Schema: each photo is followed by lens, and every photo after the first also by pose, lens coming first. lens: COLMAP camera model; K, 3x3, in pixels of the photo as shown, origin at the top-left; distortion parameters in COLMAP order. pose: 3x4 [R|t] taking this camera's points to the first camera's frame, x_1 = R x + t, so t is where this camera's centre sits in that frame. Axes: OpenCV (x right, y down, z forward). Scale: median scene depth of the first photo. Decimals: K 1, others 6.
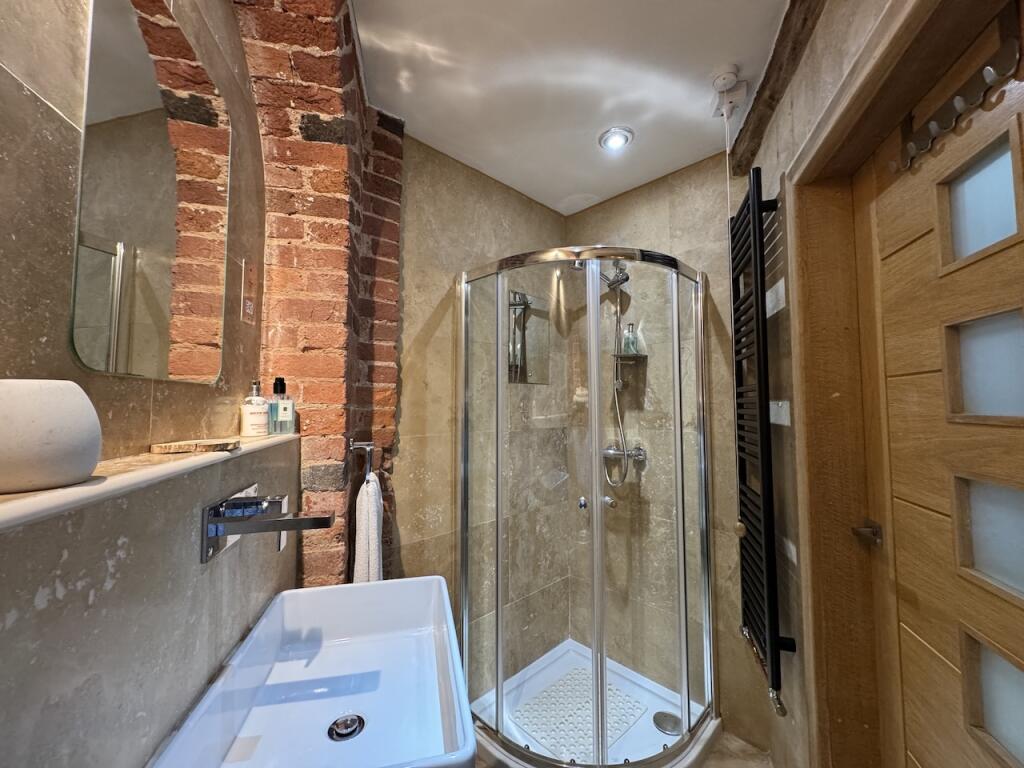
lens RADIAL K [[406.7, 0, 513.0], [0, 406.7, 382.4], [0, 0, 1]] dist [-0.003697, 0.000967]
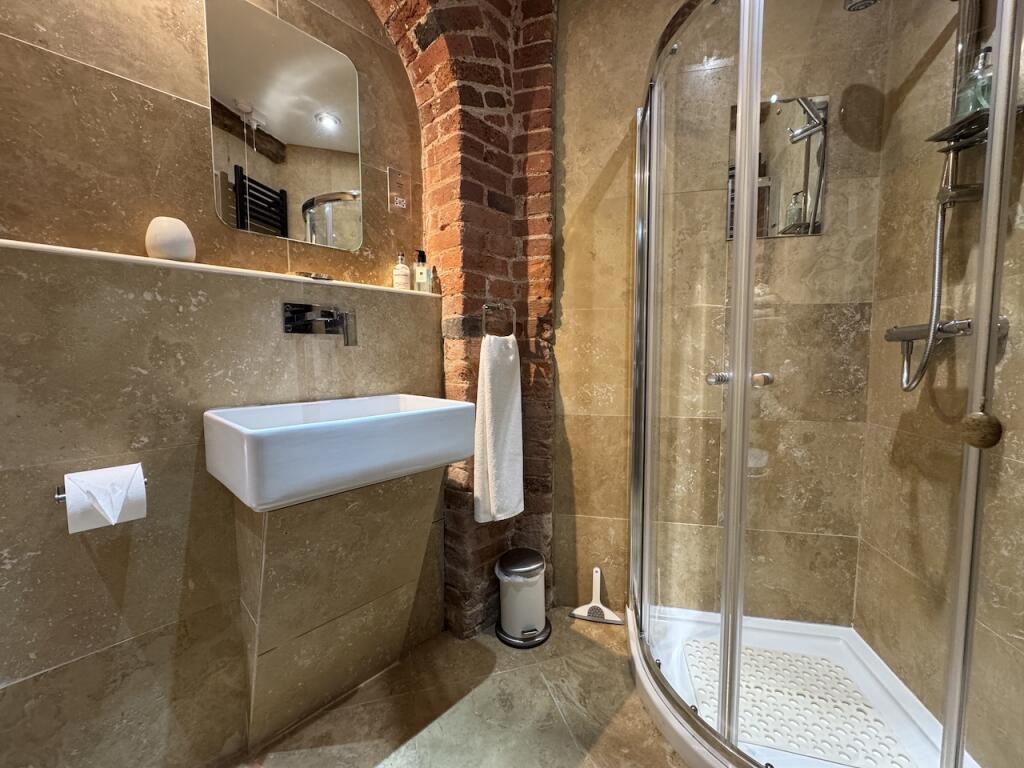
lens RADIAL K [[406.7, 0, 512.8], [0, 406.7, 383.6], [0, 0, 1]] dist [-0.003697, 0.000967]
pose [[0.547666, 0.060603, -0.834499, 0.511968], [0.048784, 0.993364, 0.104156, 0.204535], [0.835274, -0.097752, 0.541075, 0.324627]]
